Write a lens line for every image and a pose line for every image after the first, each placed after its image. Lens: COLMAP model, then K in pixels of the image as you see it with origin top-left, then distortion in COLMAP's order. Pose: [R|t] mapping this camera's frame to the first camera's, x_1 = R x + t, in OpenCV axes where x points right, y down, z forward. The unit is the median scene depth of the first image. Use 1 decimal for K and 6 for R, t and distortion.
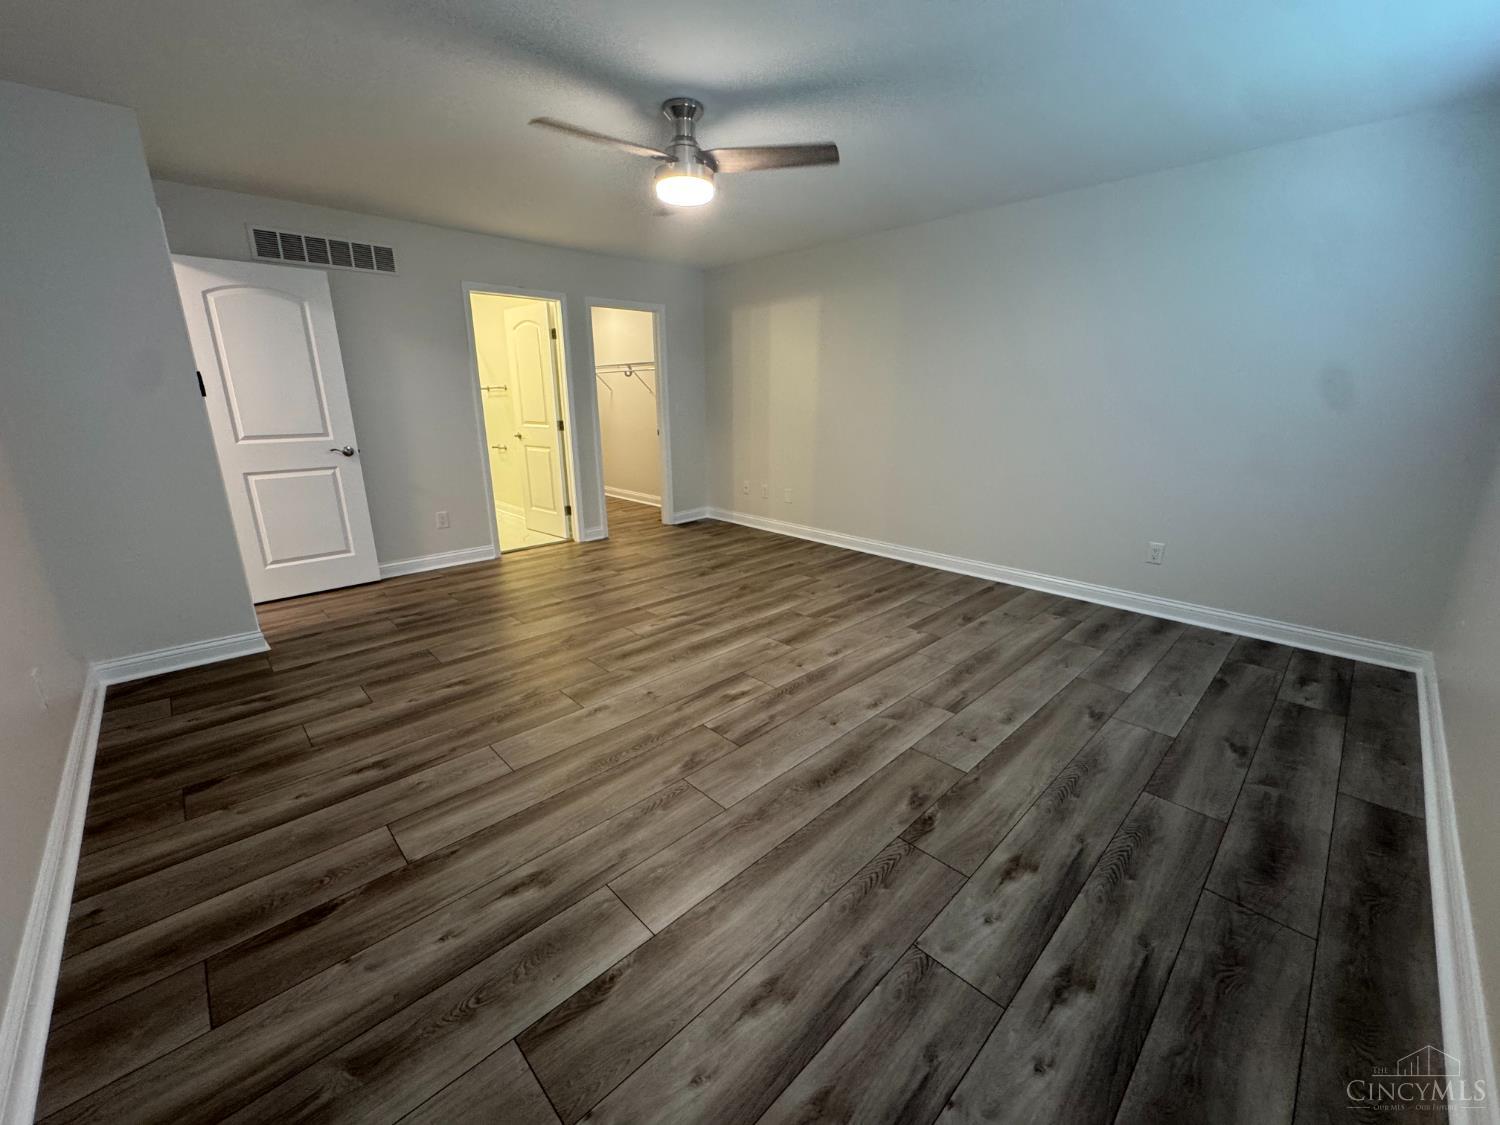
lens RADIAL K [[597.9, 0, 750.0], [0, 597.9, 562.5], [0, 0, 1]] dist [-0.002356, 0.000721]
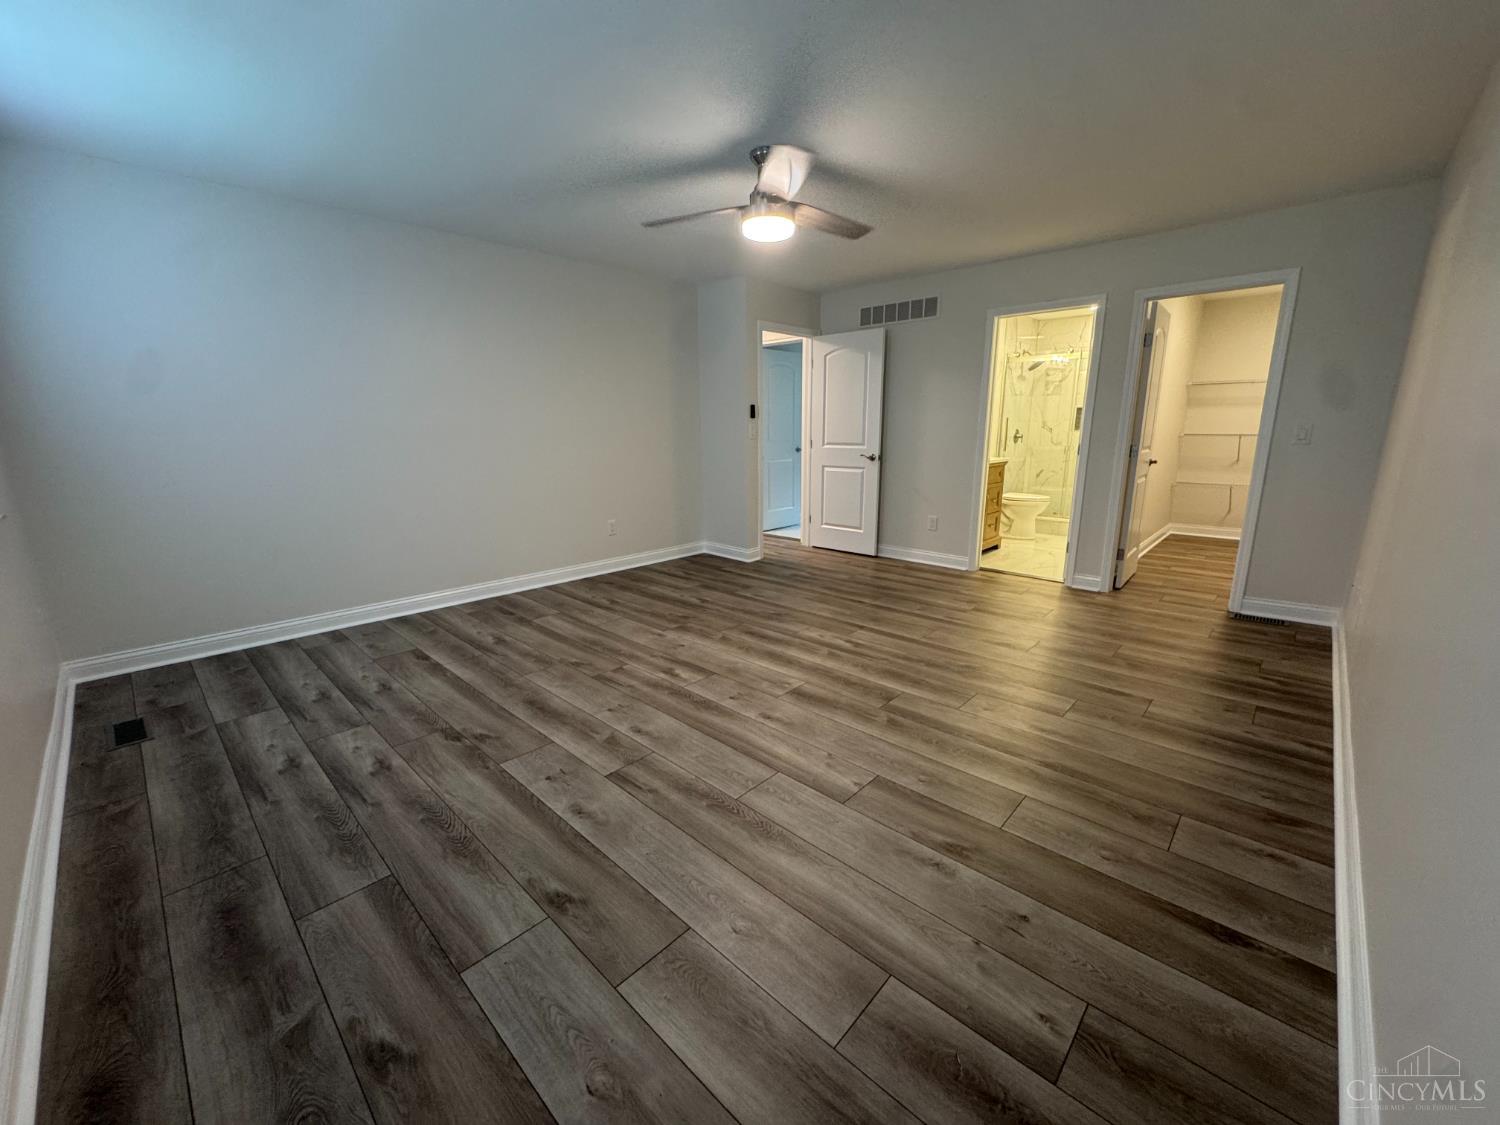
lens RADIAL K [[597.9, 0, 750.0], [0, 597.9, 562.5], [0, 0, 1]] dist [-0.002356, 0.000721]
pose [[0.050300, 0.228584, -0.972224, 1.106684], [-0.262373, 0.942289, 0.207971, -0.269399], [0.963655, 0.244625, 0.107372, 1.015200]]
